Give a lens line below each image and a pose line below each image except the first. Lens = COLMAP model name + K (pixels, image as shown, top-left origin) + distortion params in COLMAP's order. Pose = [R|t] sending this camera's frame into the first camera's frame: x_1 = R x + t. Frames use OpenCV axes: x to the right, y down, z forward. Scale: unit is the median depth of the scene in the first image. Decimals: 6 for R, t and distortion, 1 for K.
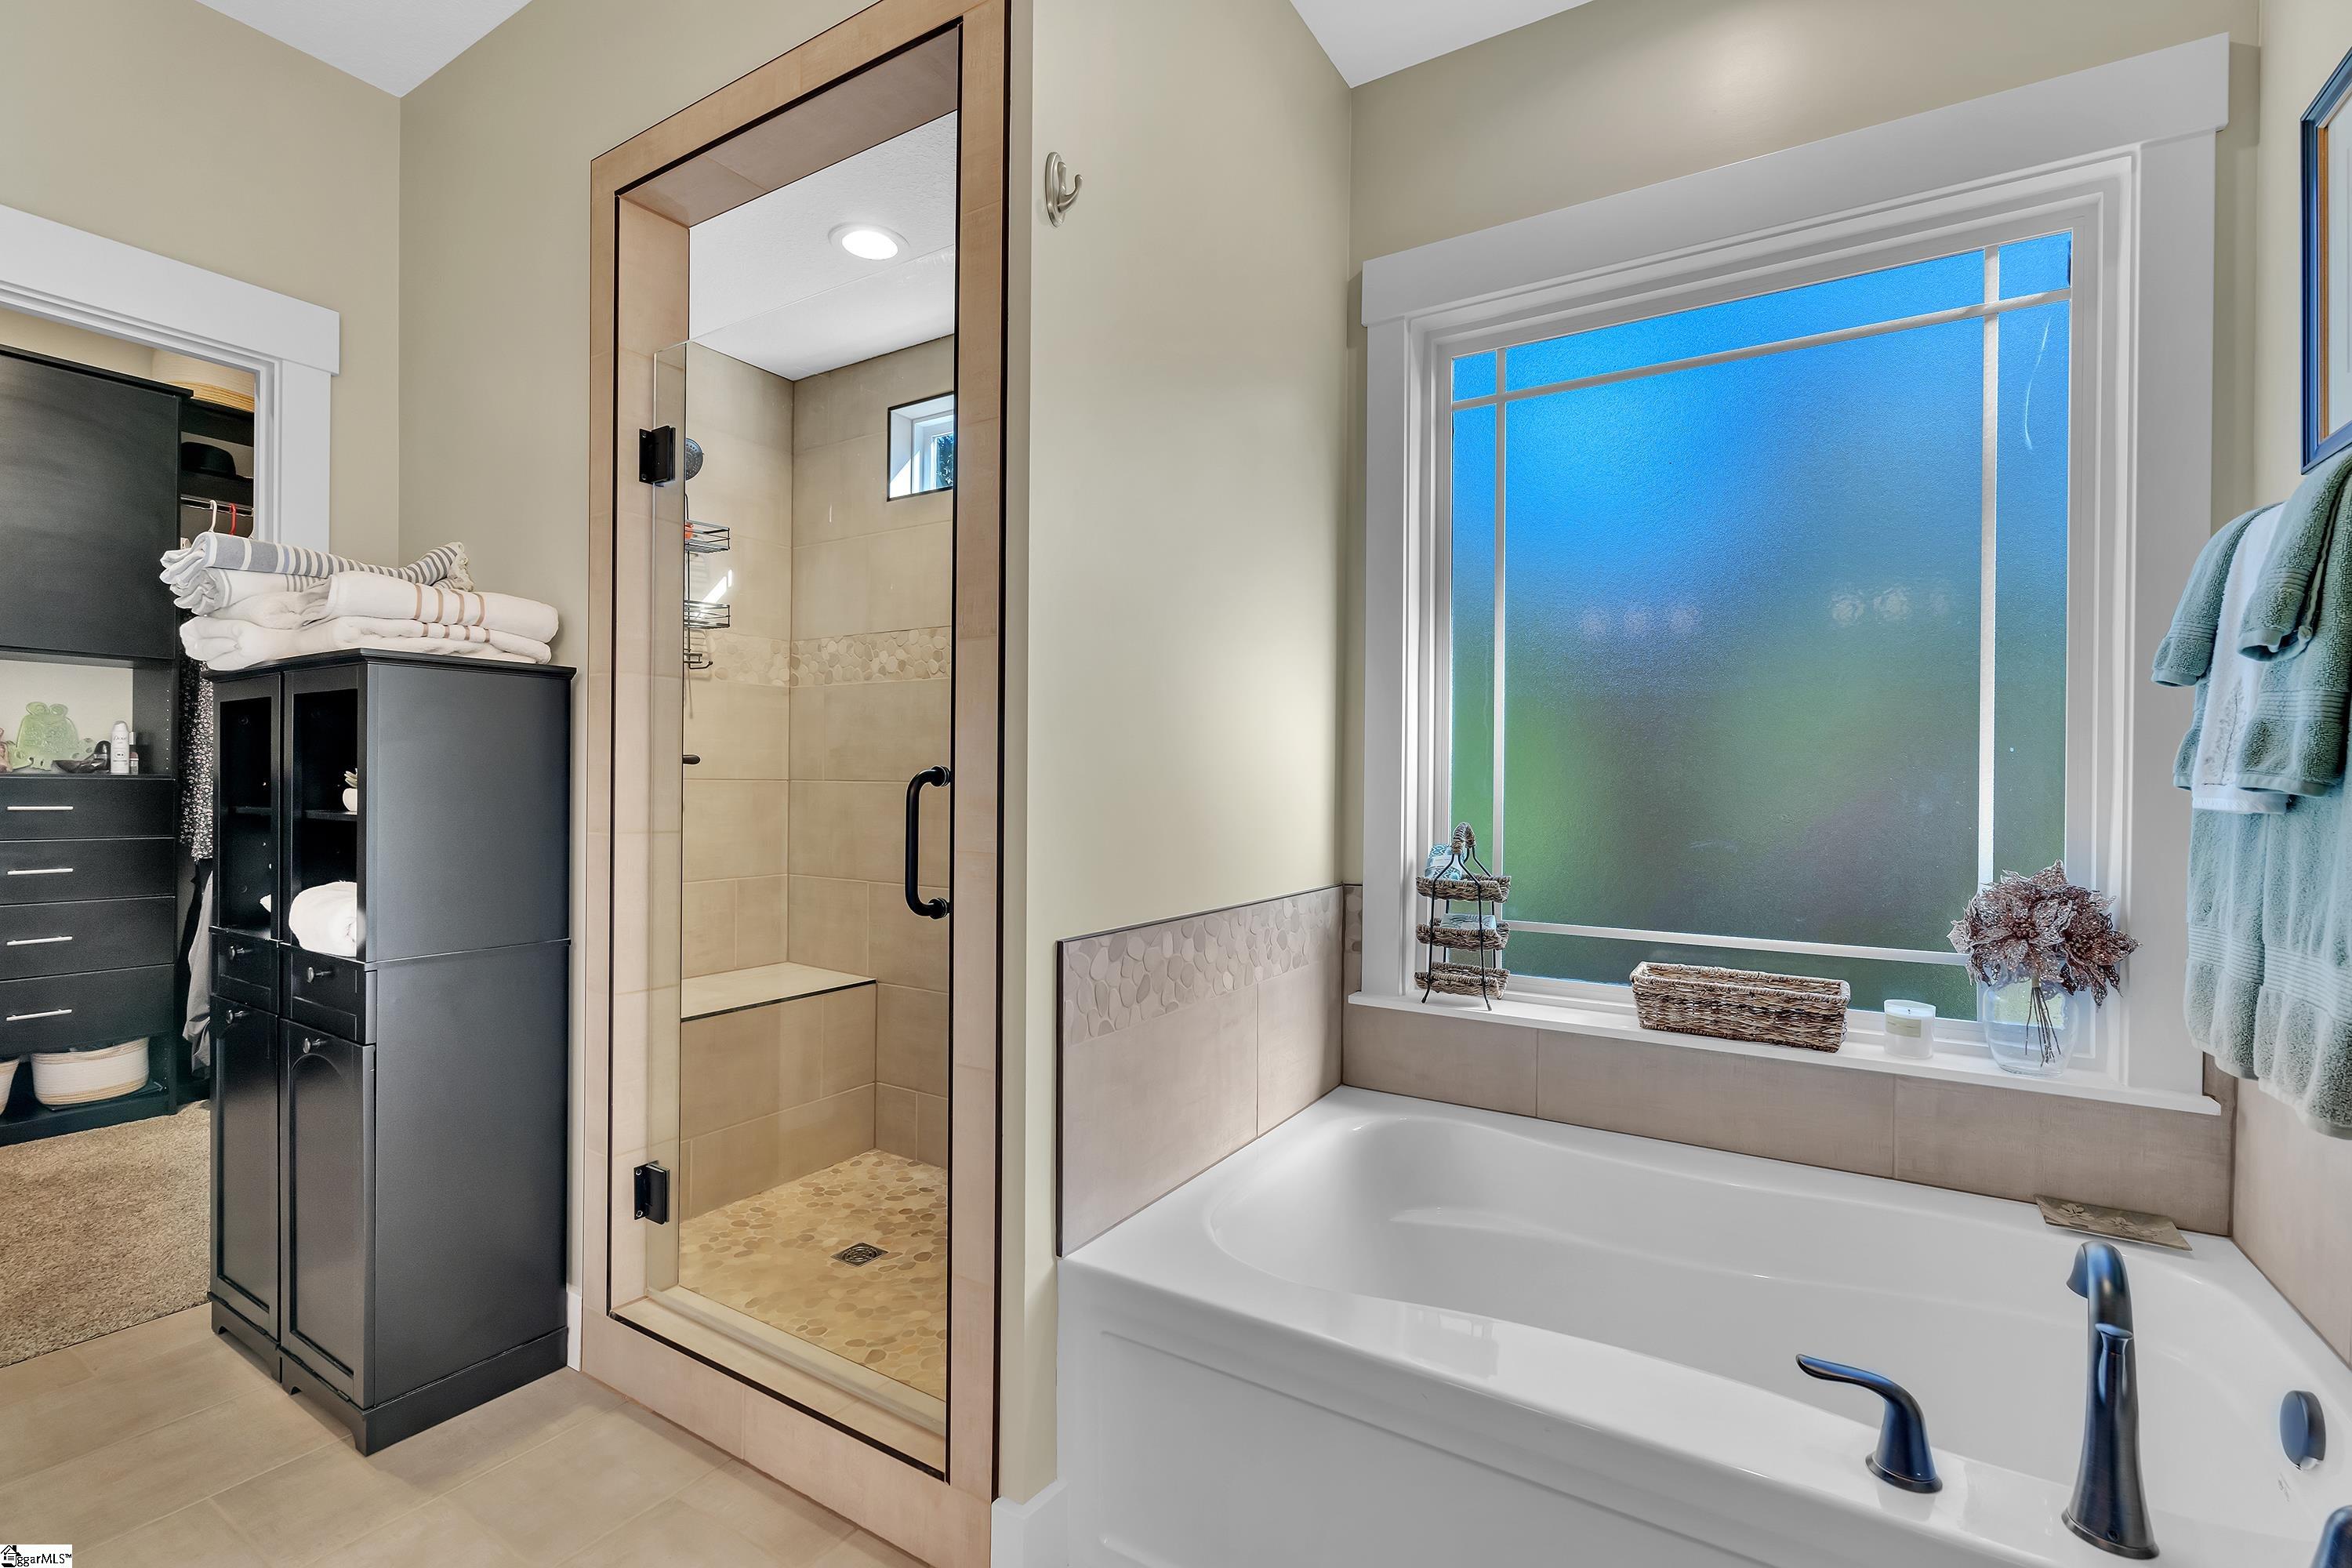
lens RADIAL K [[1048.2, 0, 1171.4], [0, 1048.2, 786.4], [0, 0, 1]] dist [-0.004408, 0.001454]
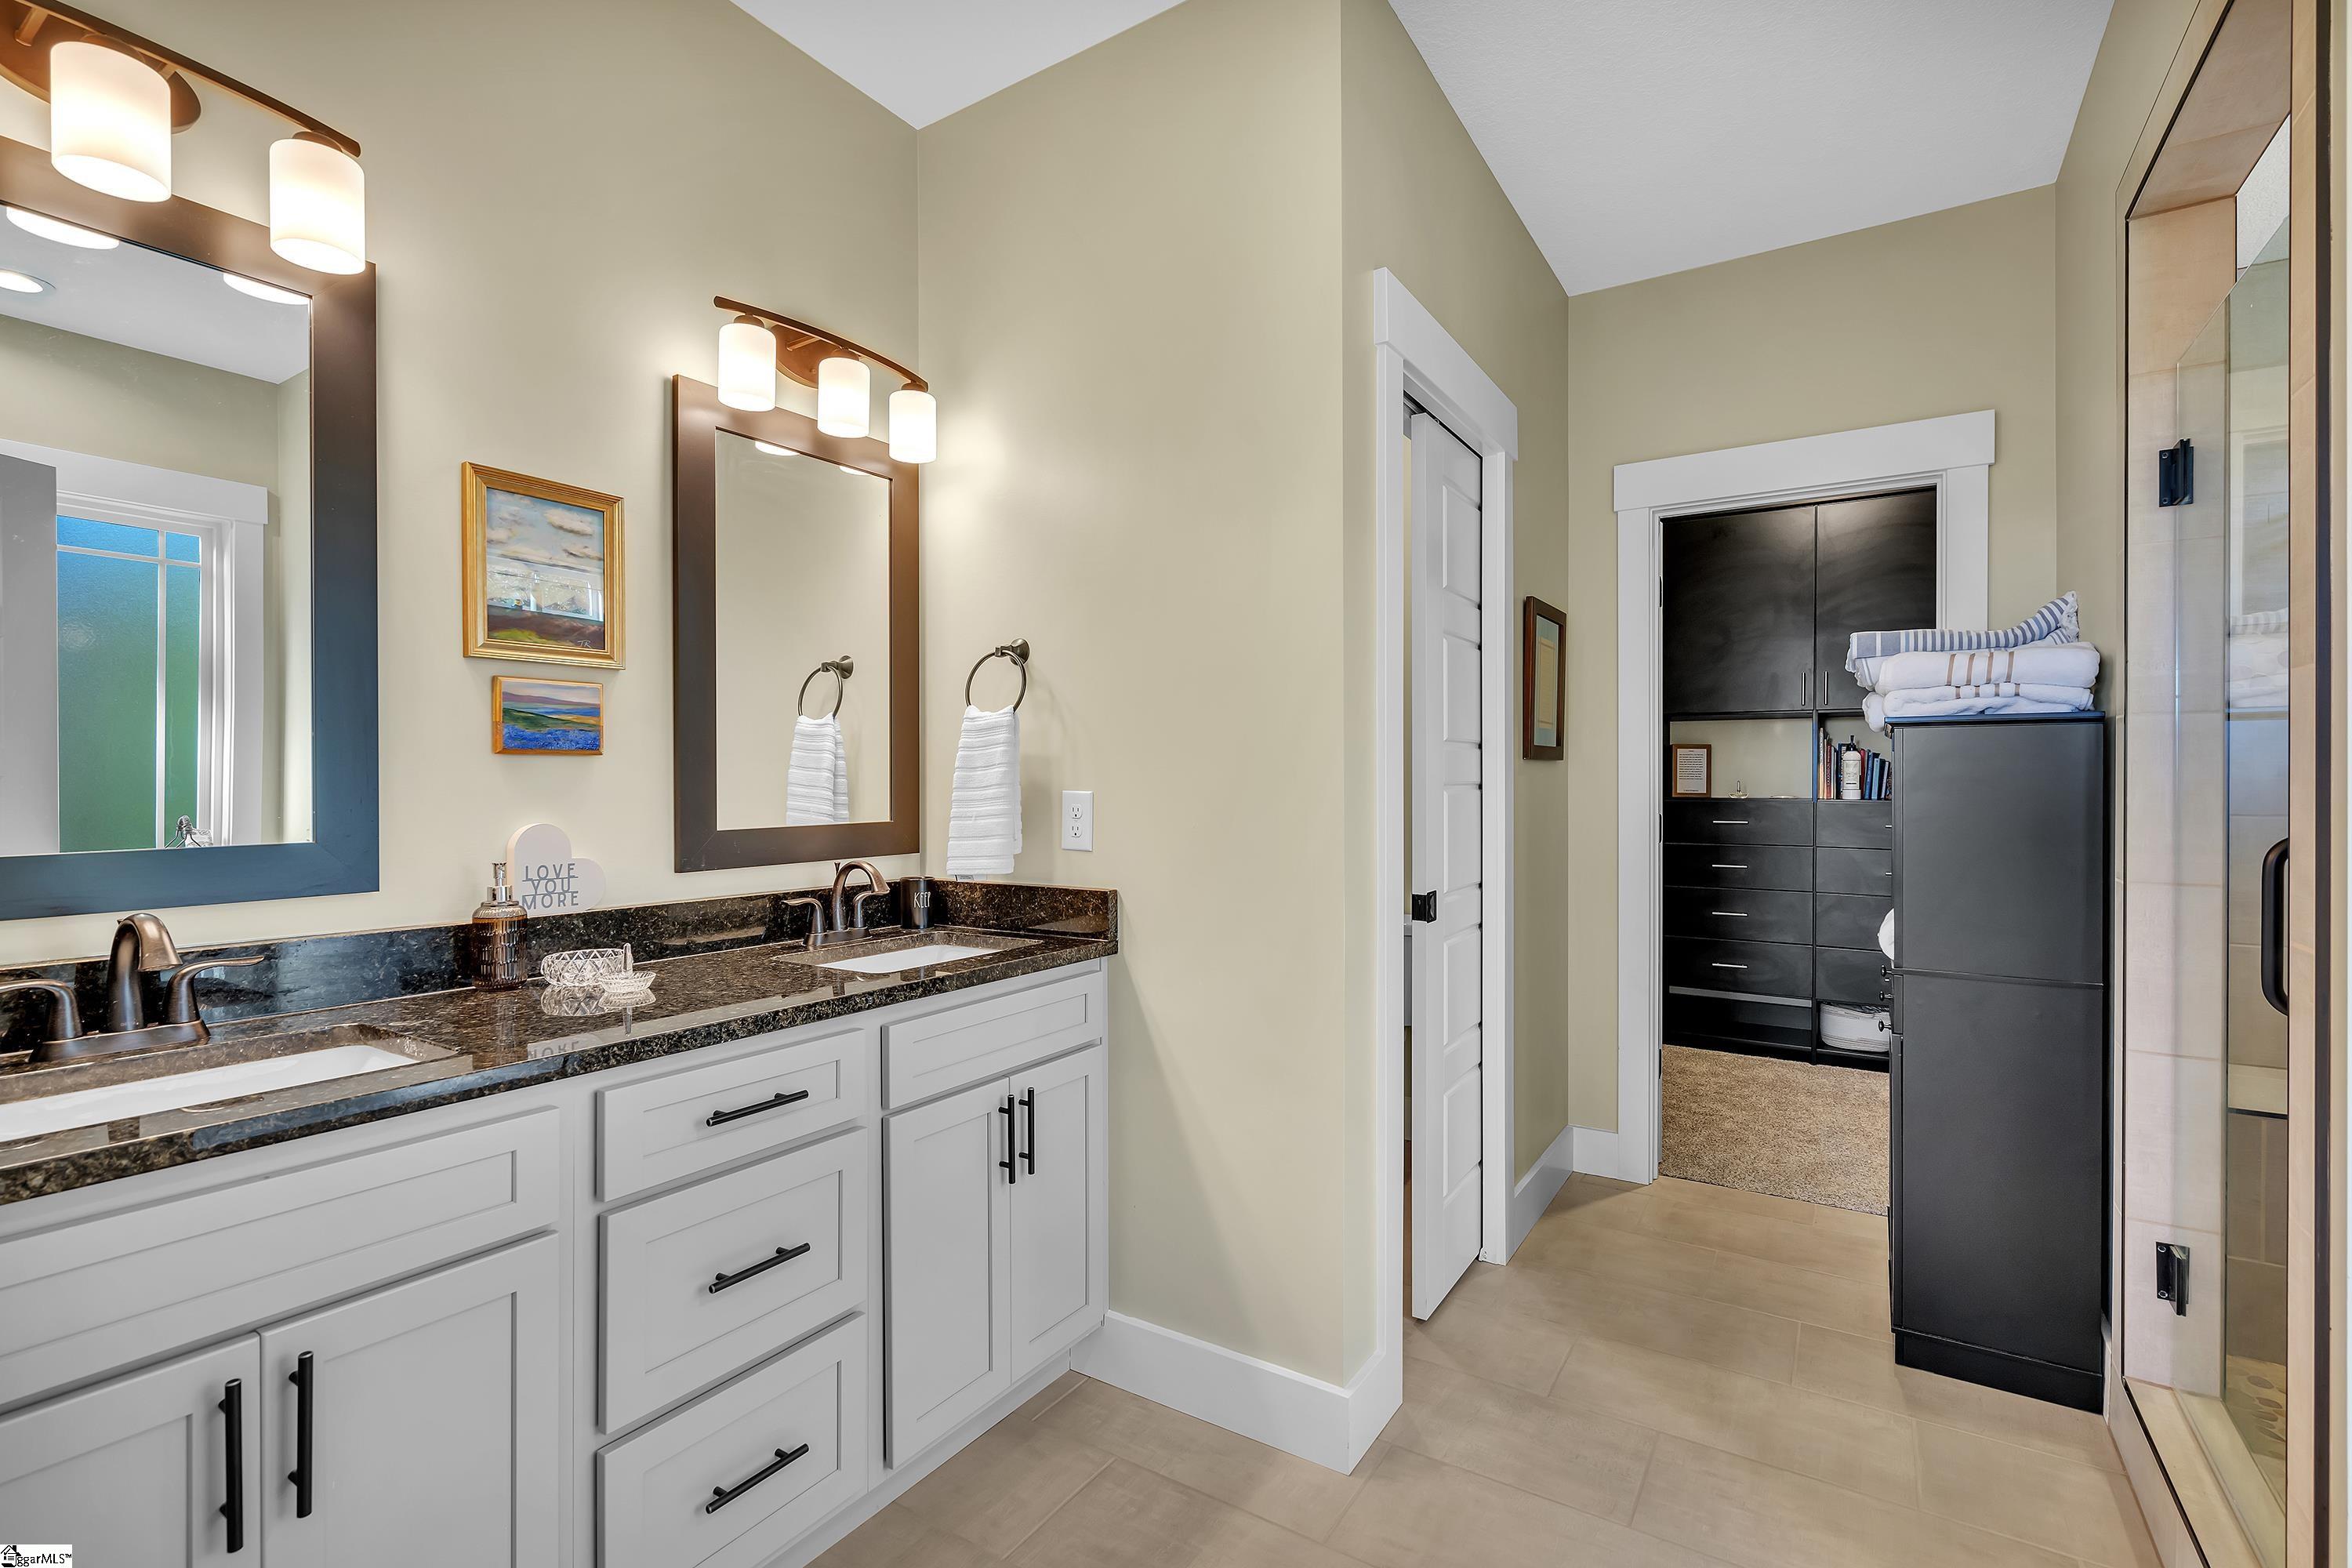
lens RADIAL K [[1057.6, 0, 1168.2], [0, 1057.6, 785.1], [0, 0, 1]] dist [-0.006225, 0.000795]
pose [[-0.019609, -0.003057, -0.999803, 0.462727], [-0.005795, 0.999979, -0.002944, -0.036756], [0.999791, 0.005736, -0.019627, 0.139574]]
